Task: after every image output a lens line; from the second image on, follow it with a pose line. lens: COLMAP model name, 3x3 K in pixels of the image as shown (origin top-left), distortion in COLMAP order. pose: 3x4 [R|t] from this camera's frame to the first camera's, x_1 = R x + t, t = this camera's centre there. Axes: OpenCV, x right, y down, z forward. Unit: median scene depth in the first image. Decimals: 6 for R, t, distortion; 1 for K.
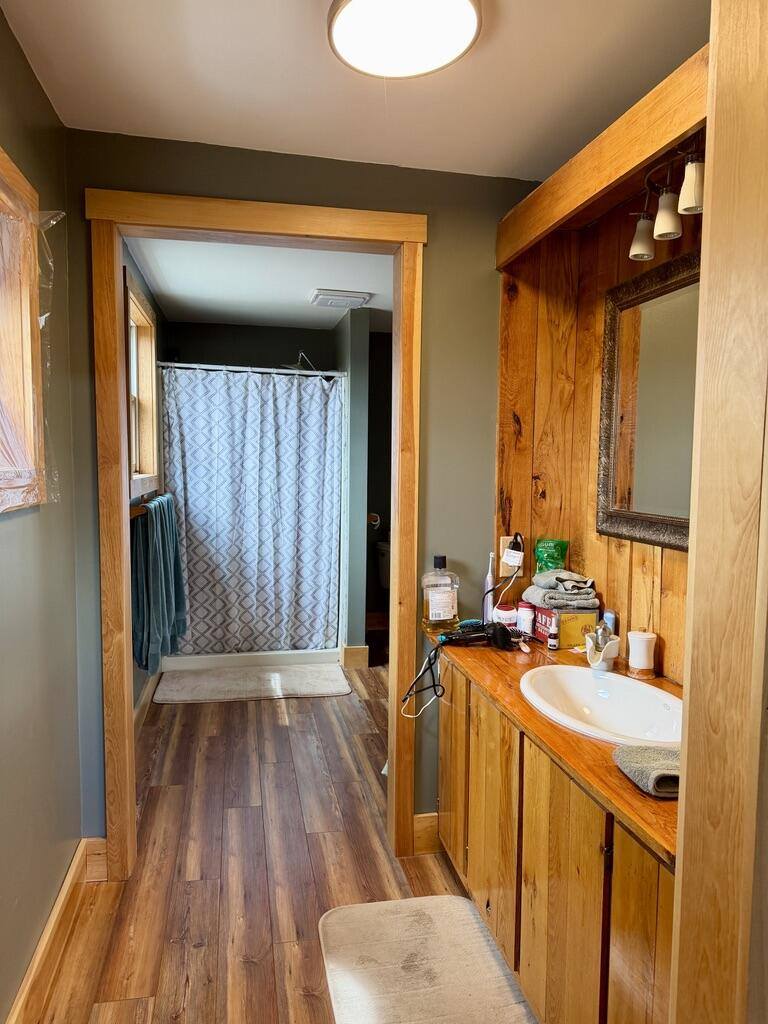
lens RADIAL K [[723.5, 0, 409.2], [0, 723.5, 510.9], [0, 0, 1]] dist [0.071858, -0.090083]
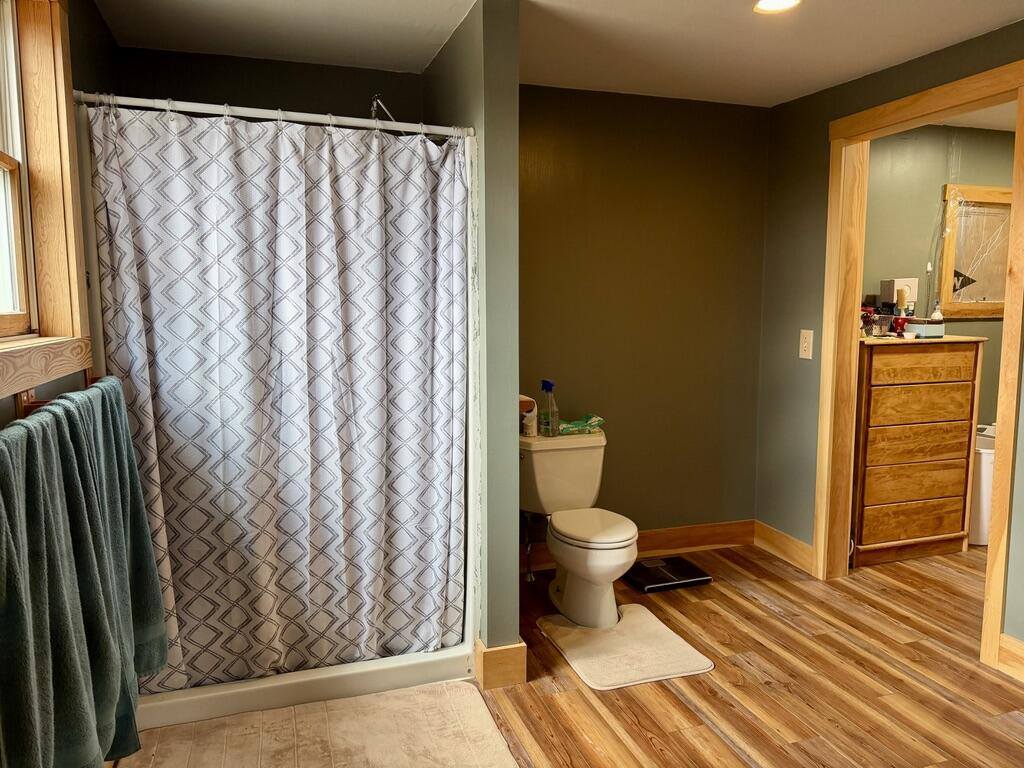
lens RADIAL K [[723.5, 0, 520.8], [0, 723.5, 384.2], [0, 0, 1]] dist [0.071858, -0.090083]
pose [[0.994794, -0.028496, 0.097843, -0.110119], [0.024454, 0.998807, 0.042267, -0.030355], [-0.098931, -0.039655, 0.994304, 0.480699]]
